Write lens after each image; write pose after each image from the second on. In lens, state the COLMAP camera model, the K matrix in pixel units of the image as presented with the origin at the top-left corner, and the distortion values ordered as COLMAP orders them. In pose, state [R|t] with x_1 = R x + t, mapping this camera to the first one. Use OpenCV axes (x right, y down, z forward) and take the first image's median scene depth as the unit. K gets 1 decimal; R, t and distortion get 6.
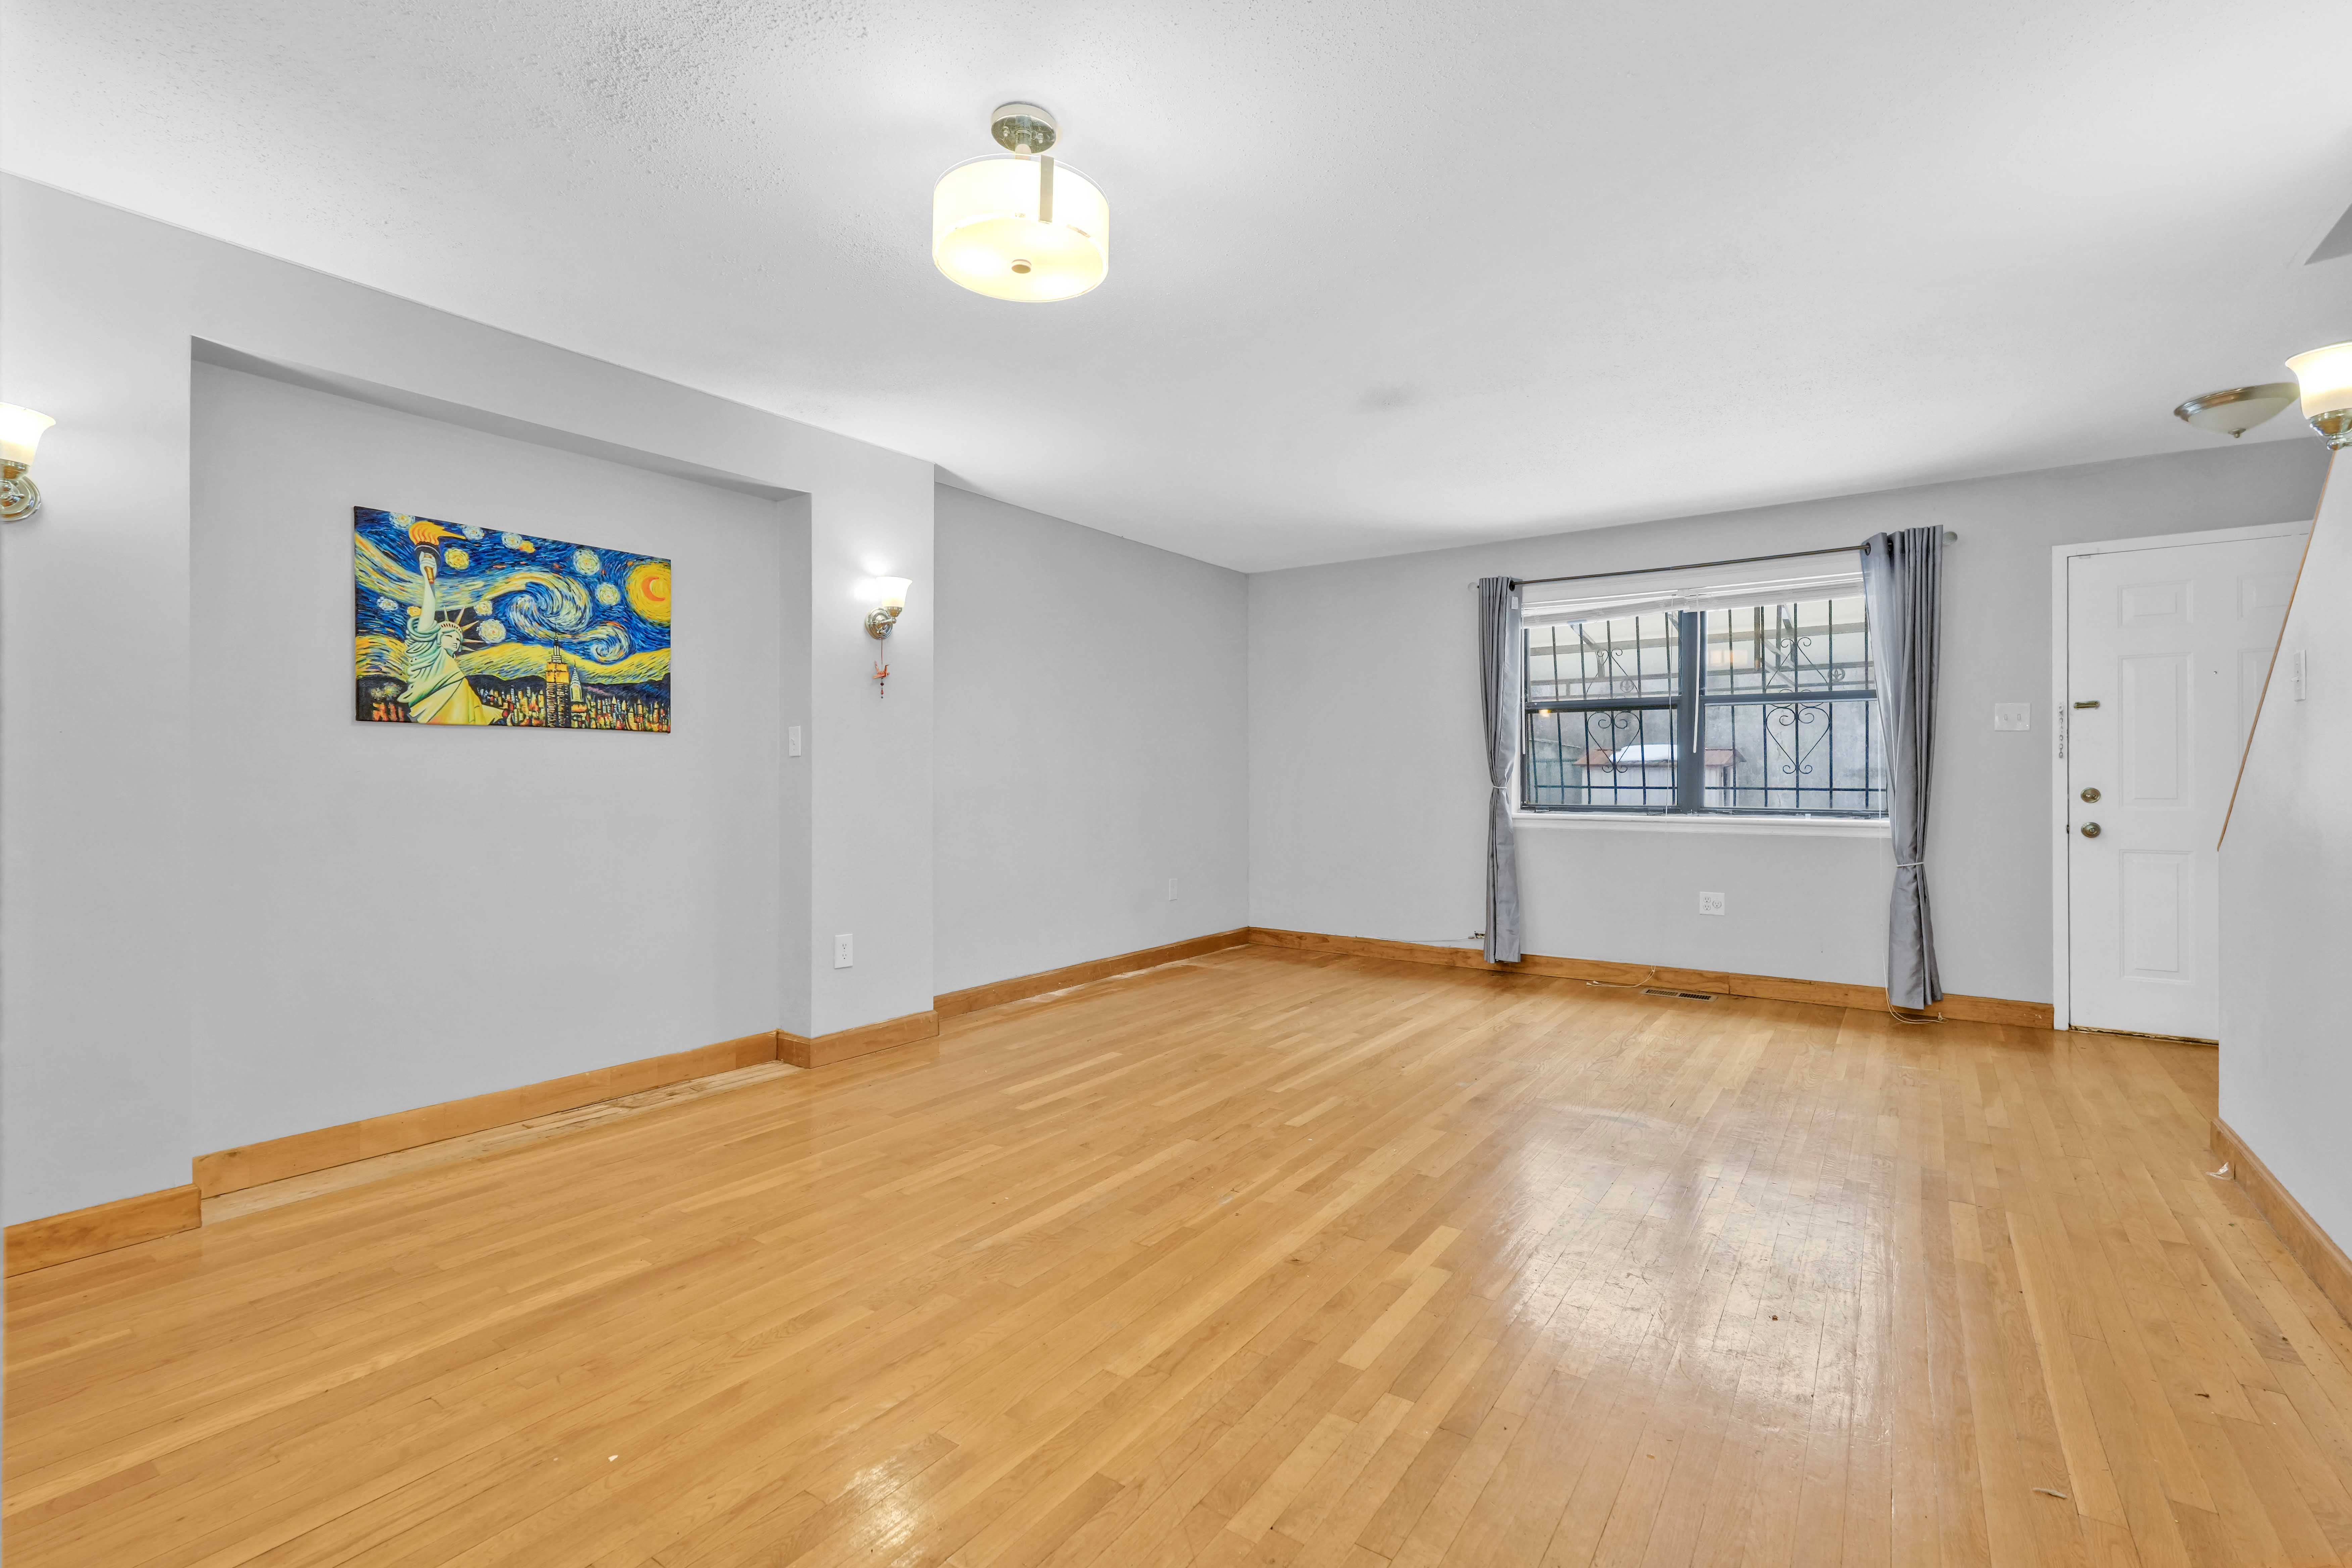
lens RADIAL K [[1045.2, 0, 1179.7], [0, 1045.2, 774.0], [0, 0, 1]] dist [-0.013338, 0.008265]
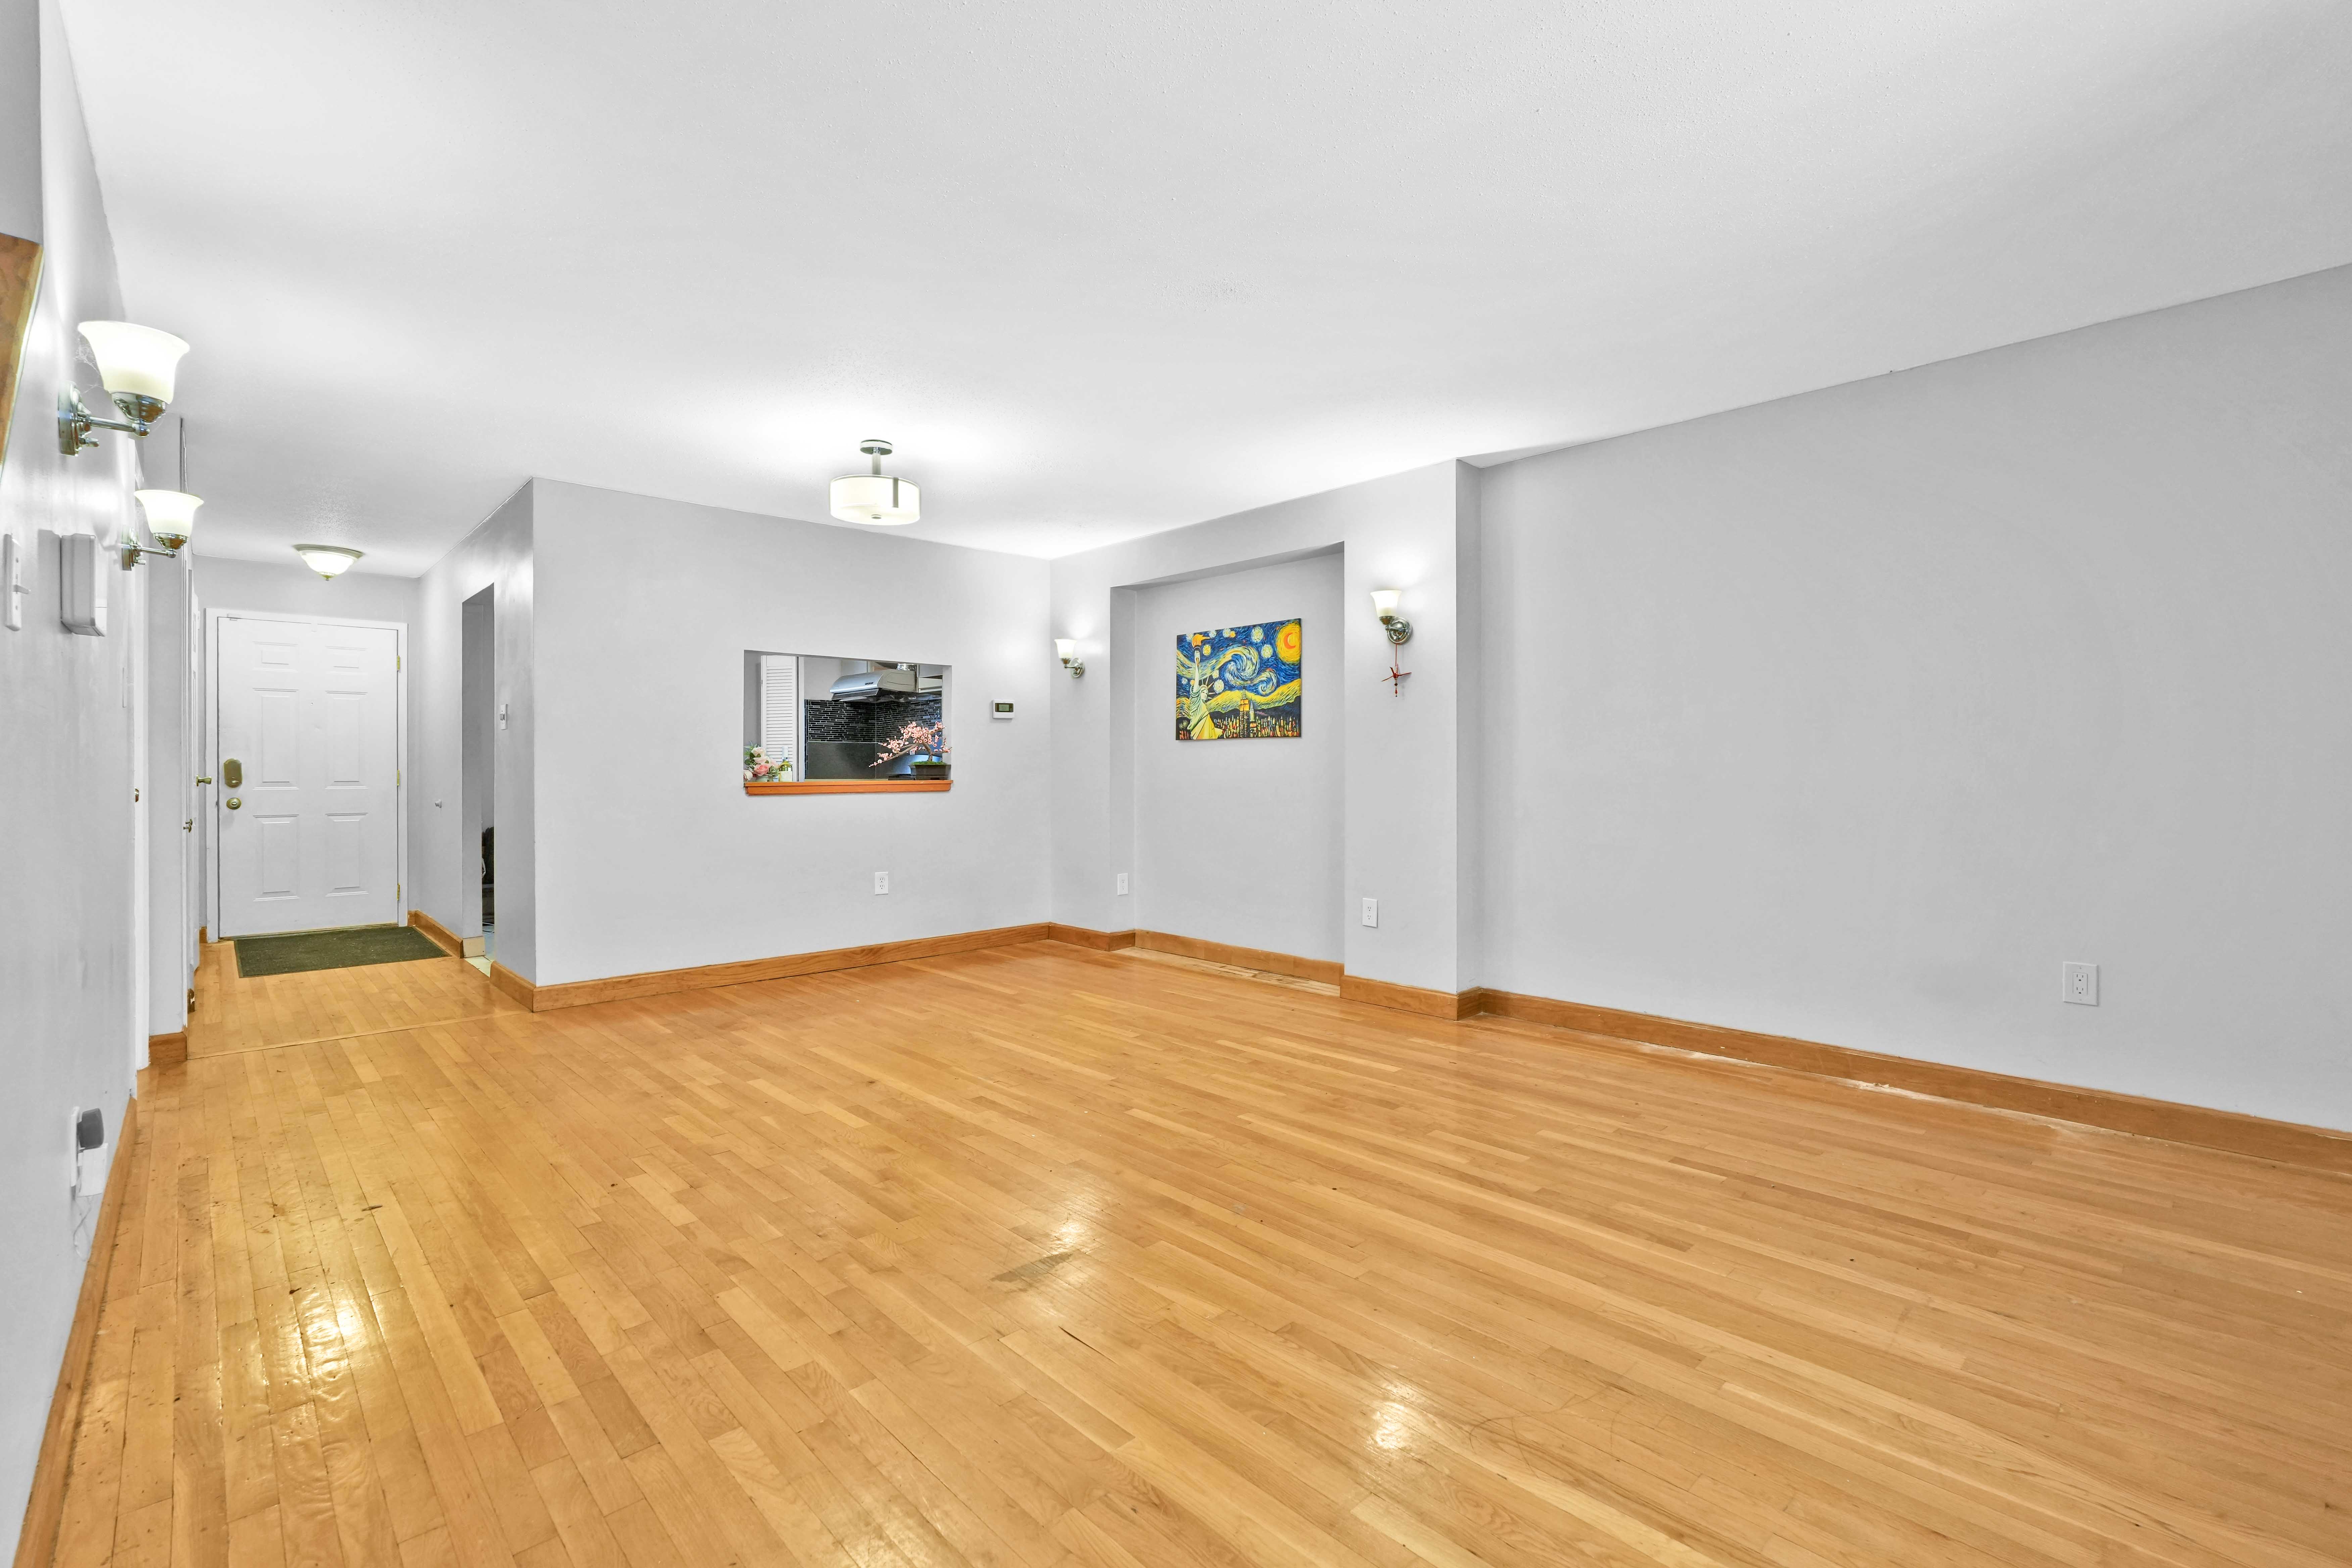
lens RADIAL K [[1045.2, 0, 1179.7], [0, 1045.2, 769.0], [0, 0, 1]] dist [-0.013338, 0.008265]
pose [[-0.199129, 0.002506, -0.979970, 1.126005], [0.006335, 0.999979, 0.001270, 0.003475], [0.979953, -0.005956, -0.199141, 1.291746]]
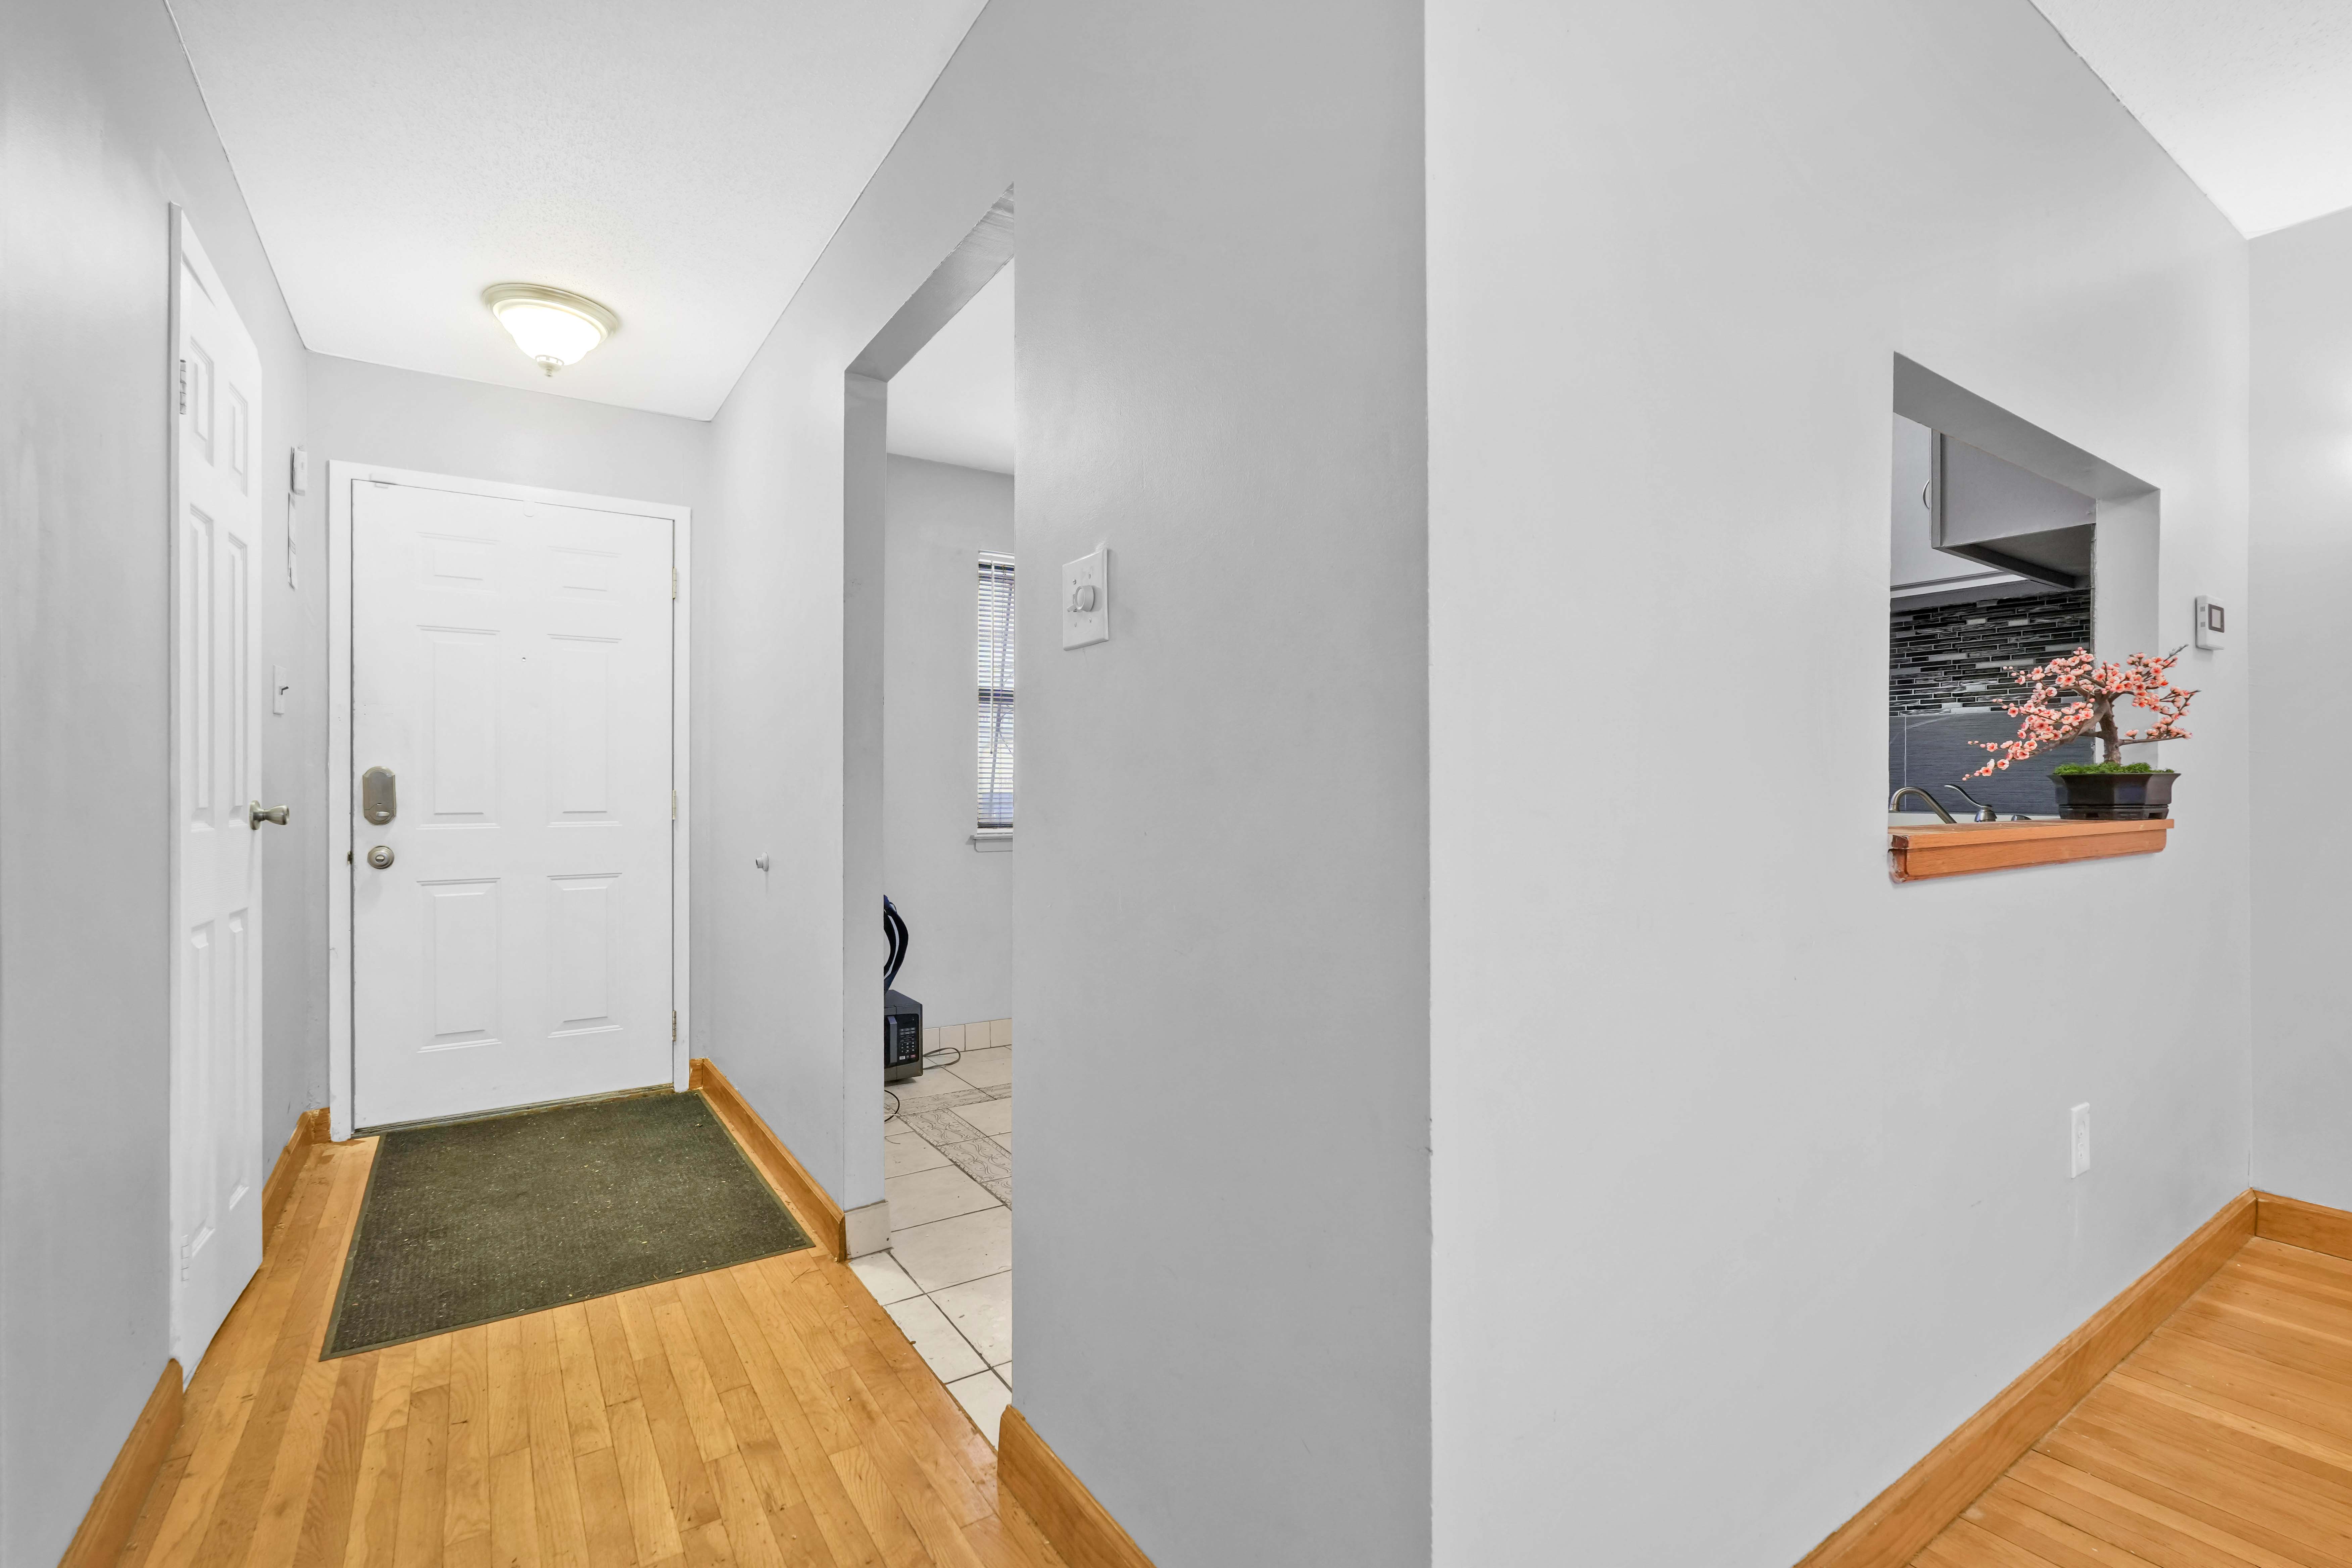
lens RADIAL K [[1045.2, 0, 1172.6], [0, 1045.2, 802.0], [0, 0, 1]] dist [-0.013338, 0.008265]
pose [[-0.358096, 0.003167, -0.933680, 0.162113], [0.003304, 0.999992, 0.002125, 0.008798], [0.933679, -0.002324, -0.358103, 0.143296]]
